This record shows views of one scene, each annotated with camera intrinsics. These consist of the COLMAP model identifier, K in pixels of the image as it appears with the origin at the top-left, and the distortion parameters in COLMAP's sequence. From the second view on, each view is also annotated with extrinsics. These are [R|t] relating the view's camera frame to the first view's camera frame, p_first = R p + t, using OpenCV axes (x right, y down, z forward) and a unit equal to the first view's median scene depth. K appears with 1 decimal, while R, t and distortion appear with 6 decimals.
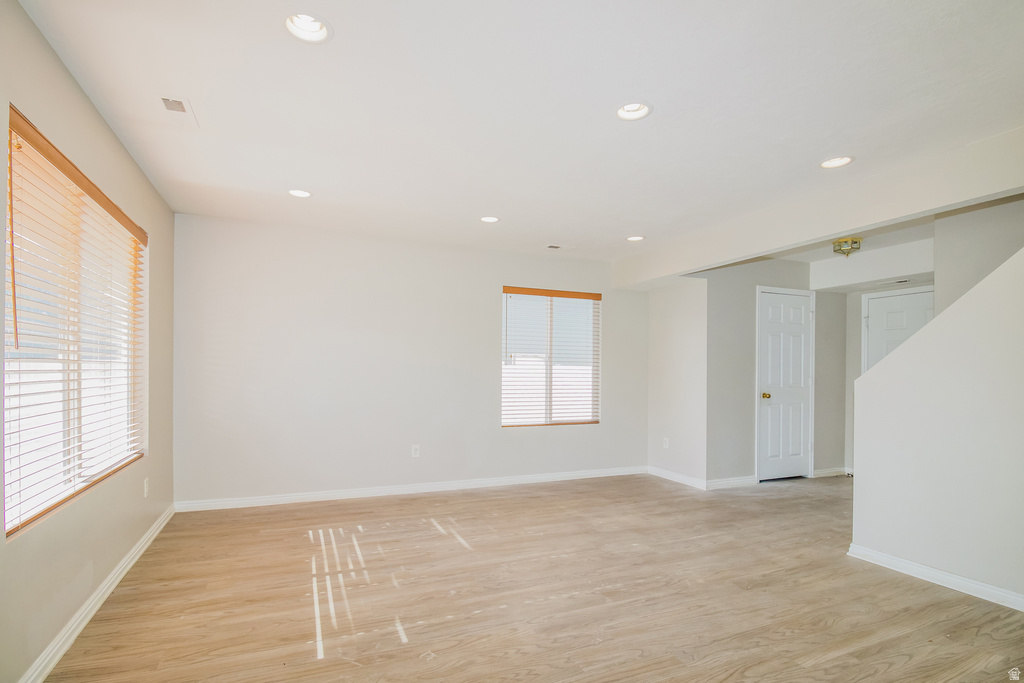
lens RADIAL K [[485.9, 0, 490.5], [0, 485.9, 368.8], [0, 0, 1]] dist [-0.000274, -0.000477]
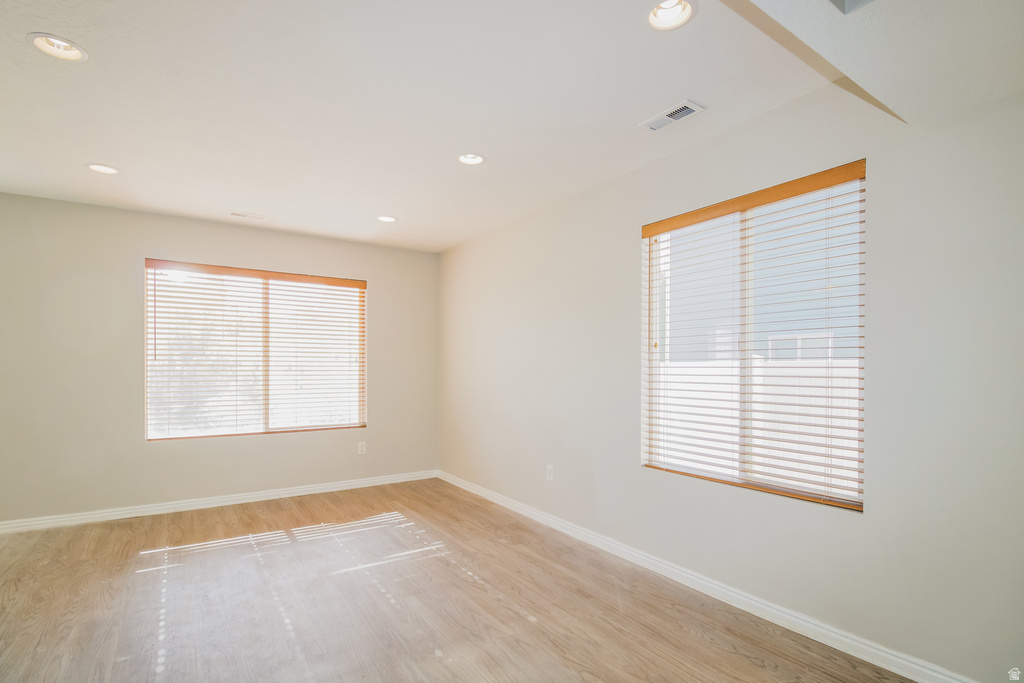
lens RADIAL K [[485.9, 0, 490.5], [0, 485.9, 368.8], [0, 0, 1]] dist [-0.000274, -0.000477]
pose [[0.195751, -0.005745, -0.980637, 0.705597], [0.014083, 0.999896, -0.003047, 0.001049], [0.980552, -0.013214, 0.195812, 0.878862]]
